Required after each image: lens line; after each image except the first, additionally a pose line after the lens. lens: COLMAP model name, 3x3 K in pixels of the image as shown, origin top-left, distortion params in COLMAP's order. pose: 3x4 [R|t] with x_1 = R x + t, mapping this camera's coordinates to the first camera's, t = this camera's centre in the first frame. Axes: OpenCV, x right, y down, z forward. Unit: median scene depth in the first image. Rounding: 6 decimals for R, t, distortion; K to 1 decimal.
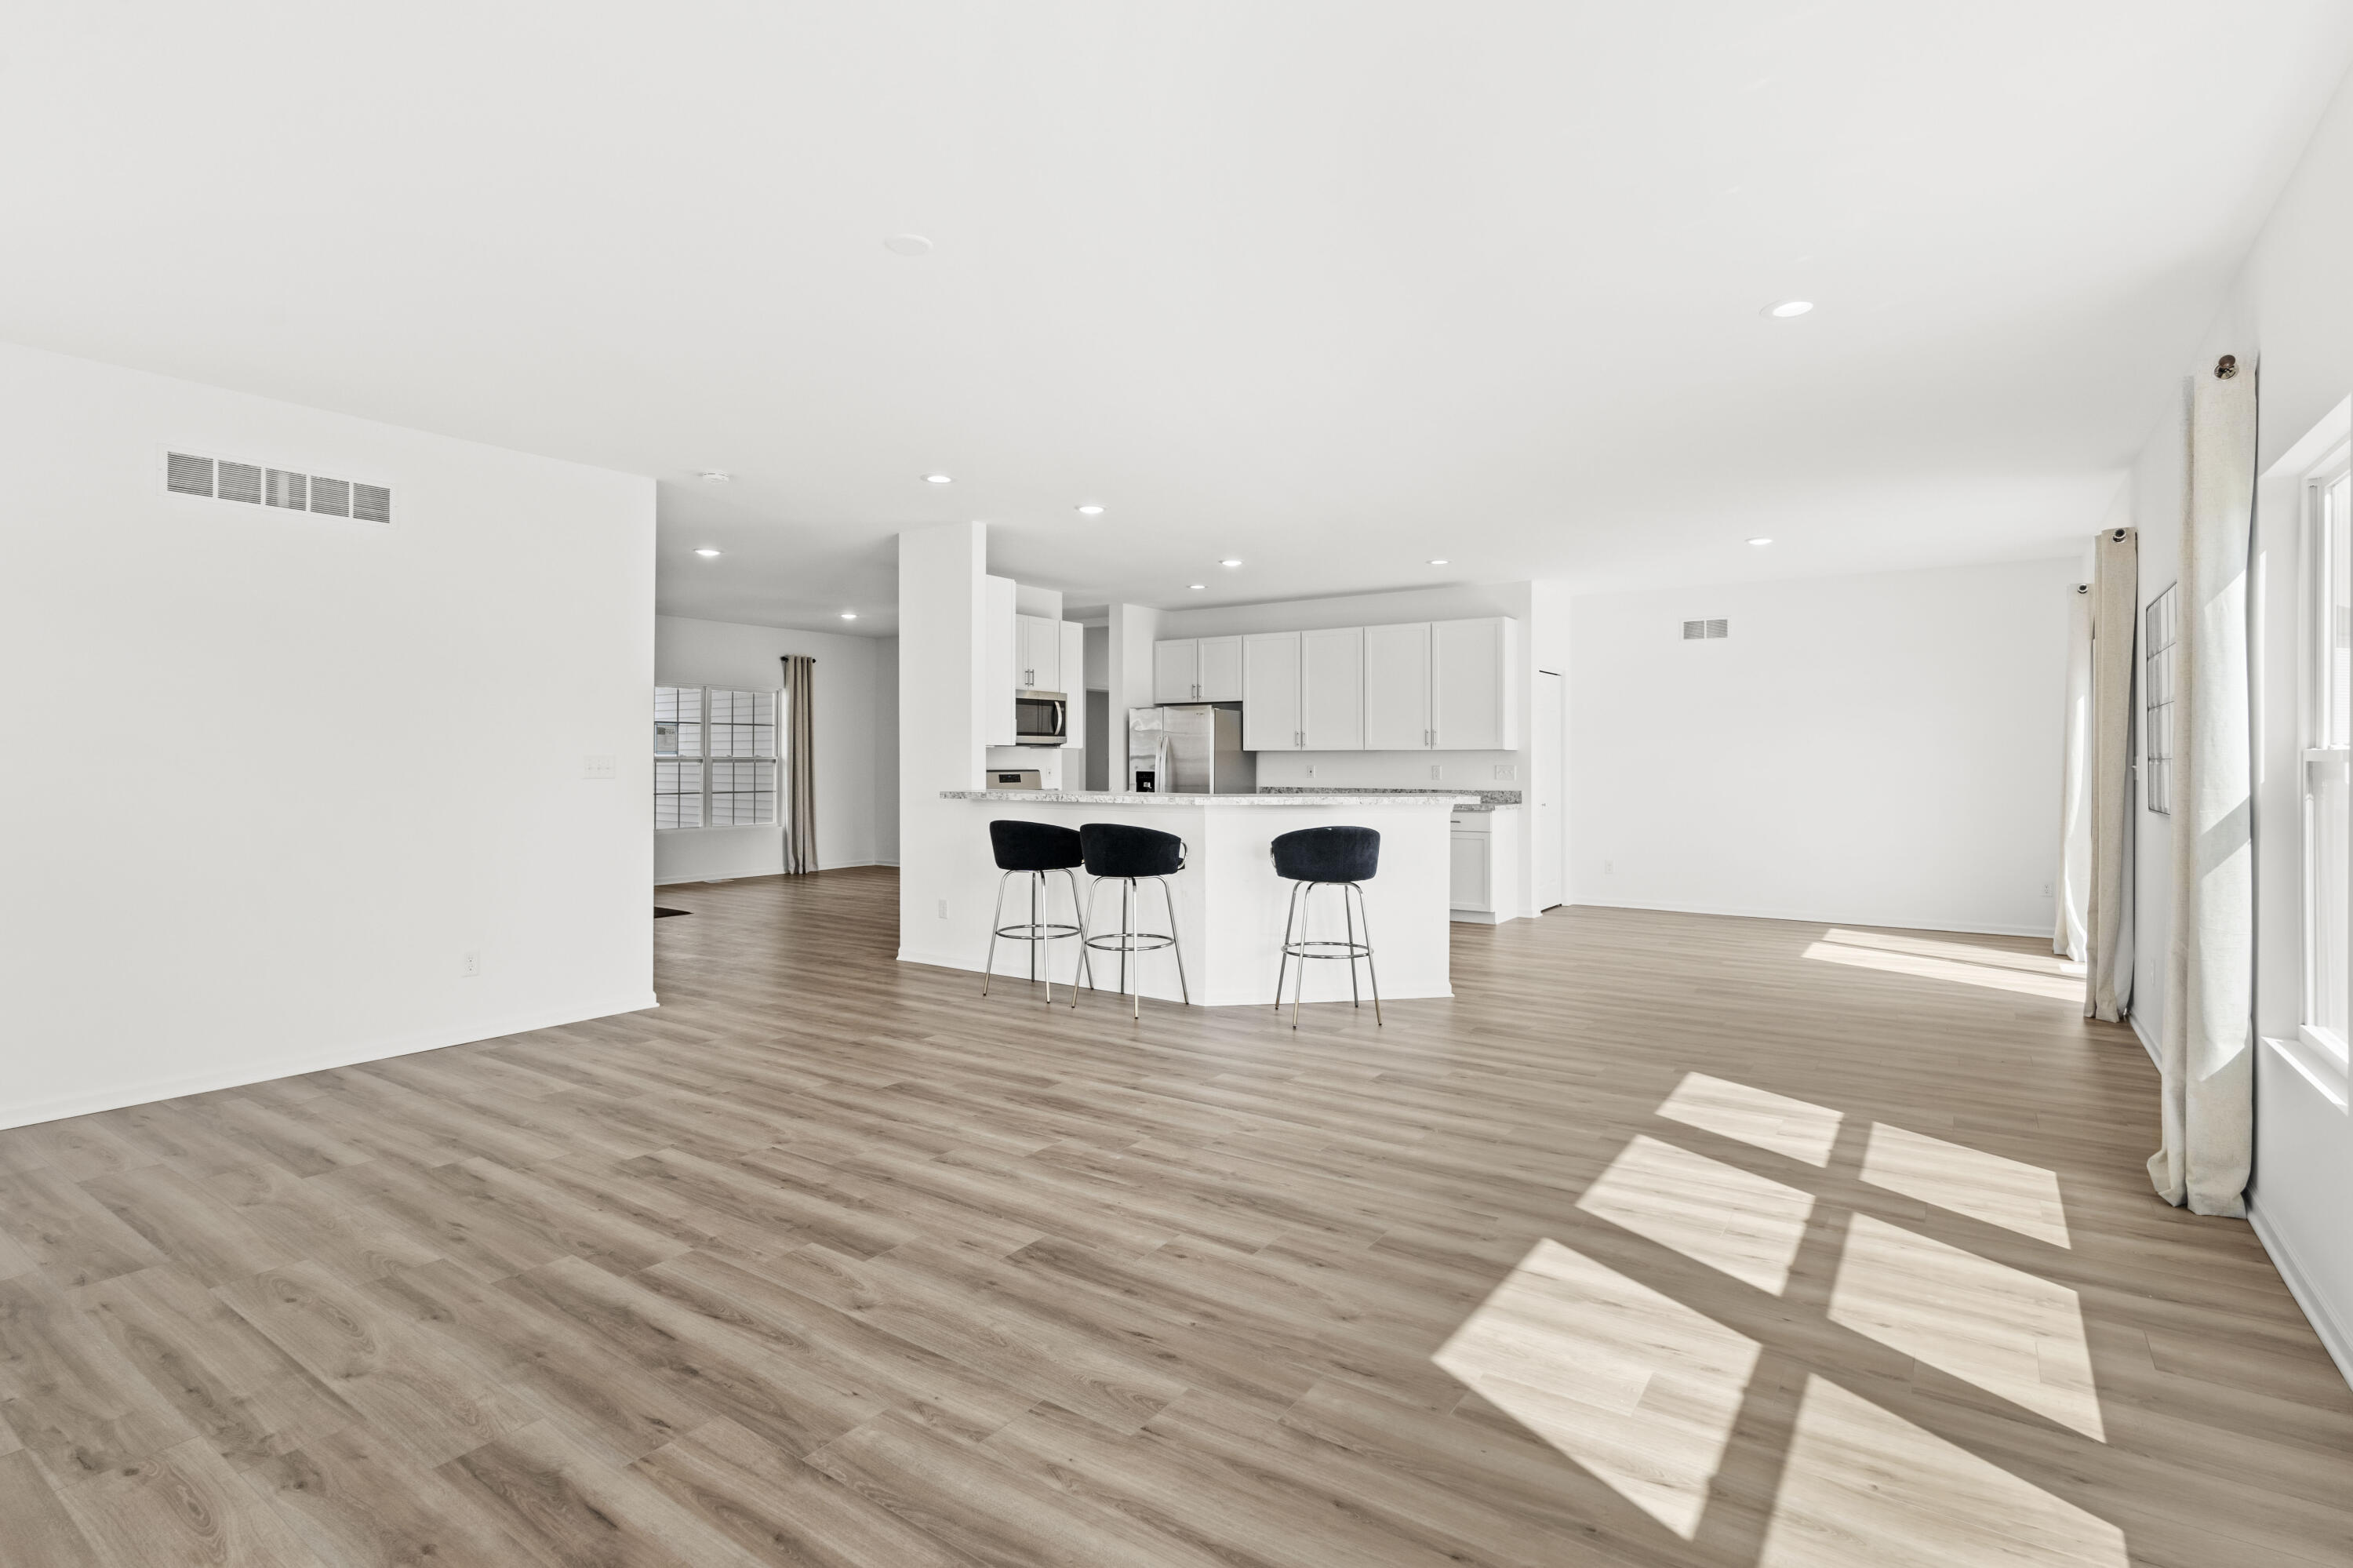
lens RADIAL K [[1140.1, 0, 1171.0], [0, 1140.1, 761.1], [0, 0, 1]] dist [0.005782, 0.002259]
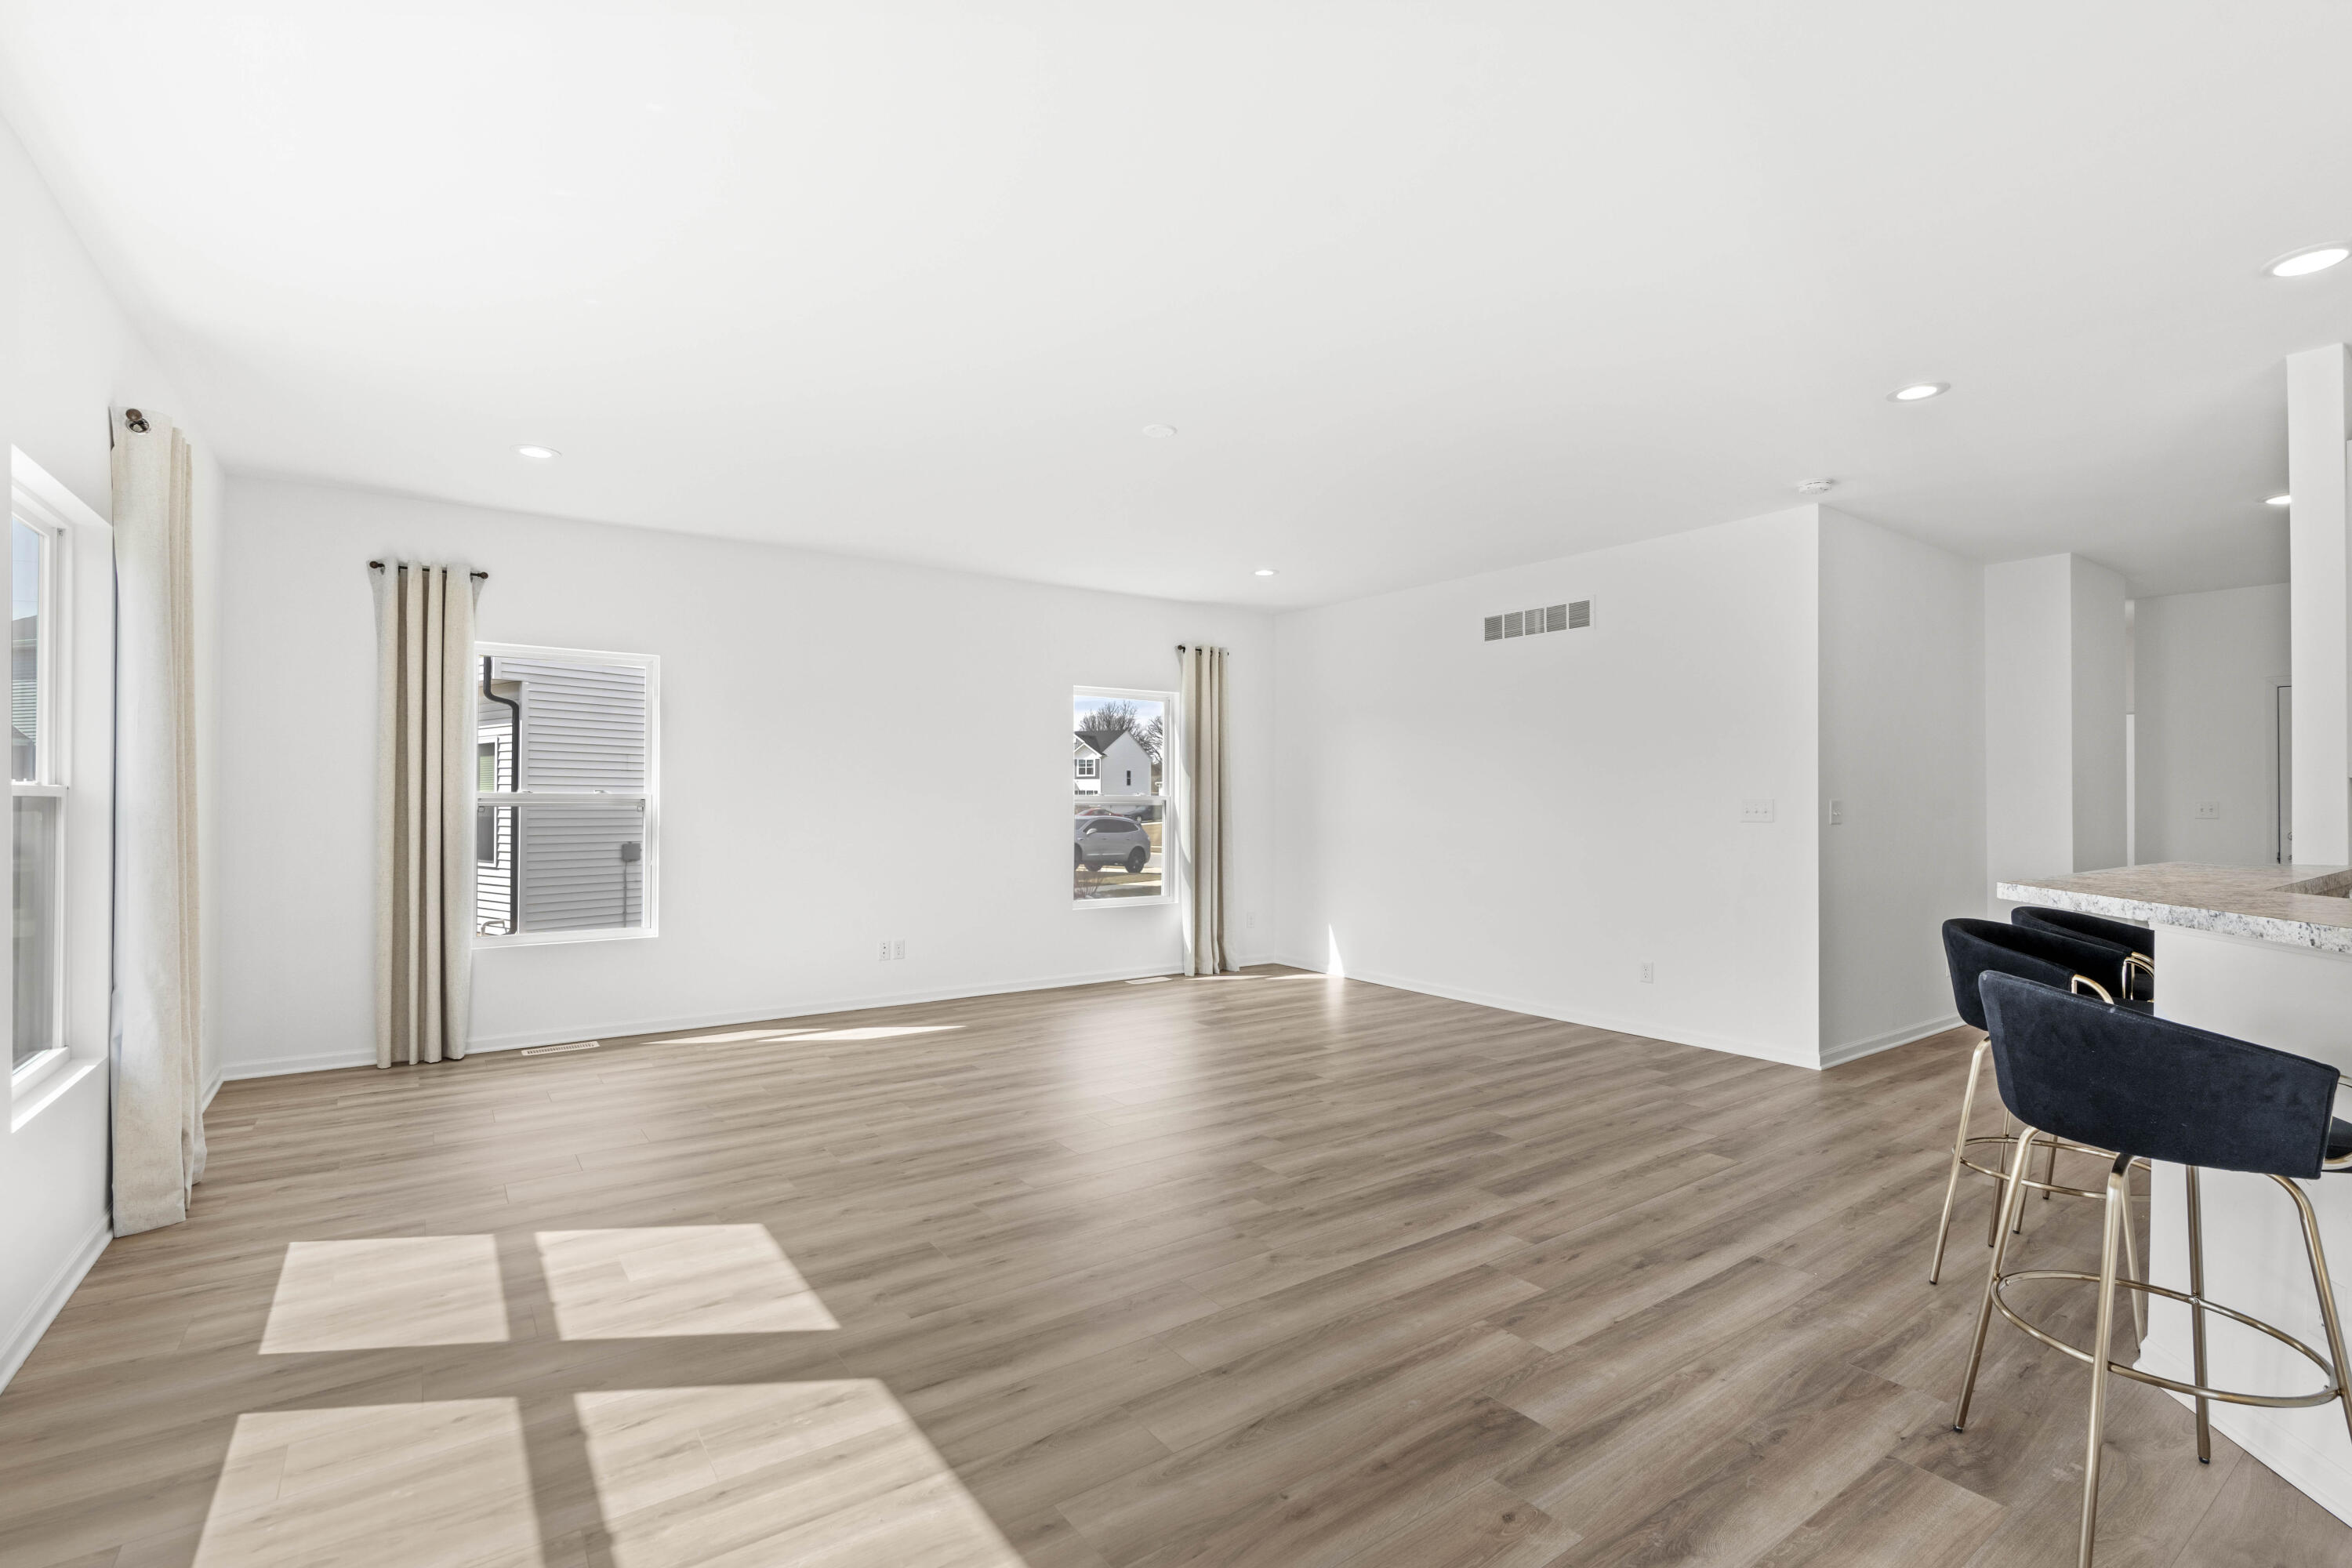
lens RADIAL K [[1070.4, 0, 1179.6], [0, 1070.4, 787.4], [0, 0, 1]] dist [-0.003632, -0.001517]
pose [[-0.338629, -0.015433, -0.940793, 1.099380], [-0.005562, 0.999881, -0.014401, 0.004557], [0.940904, 0.000356, -0.338674, 1.631814]]
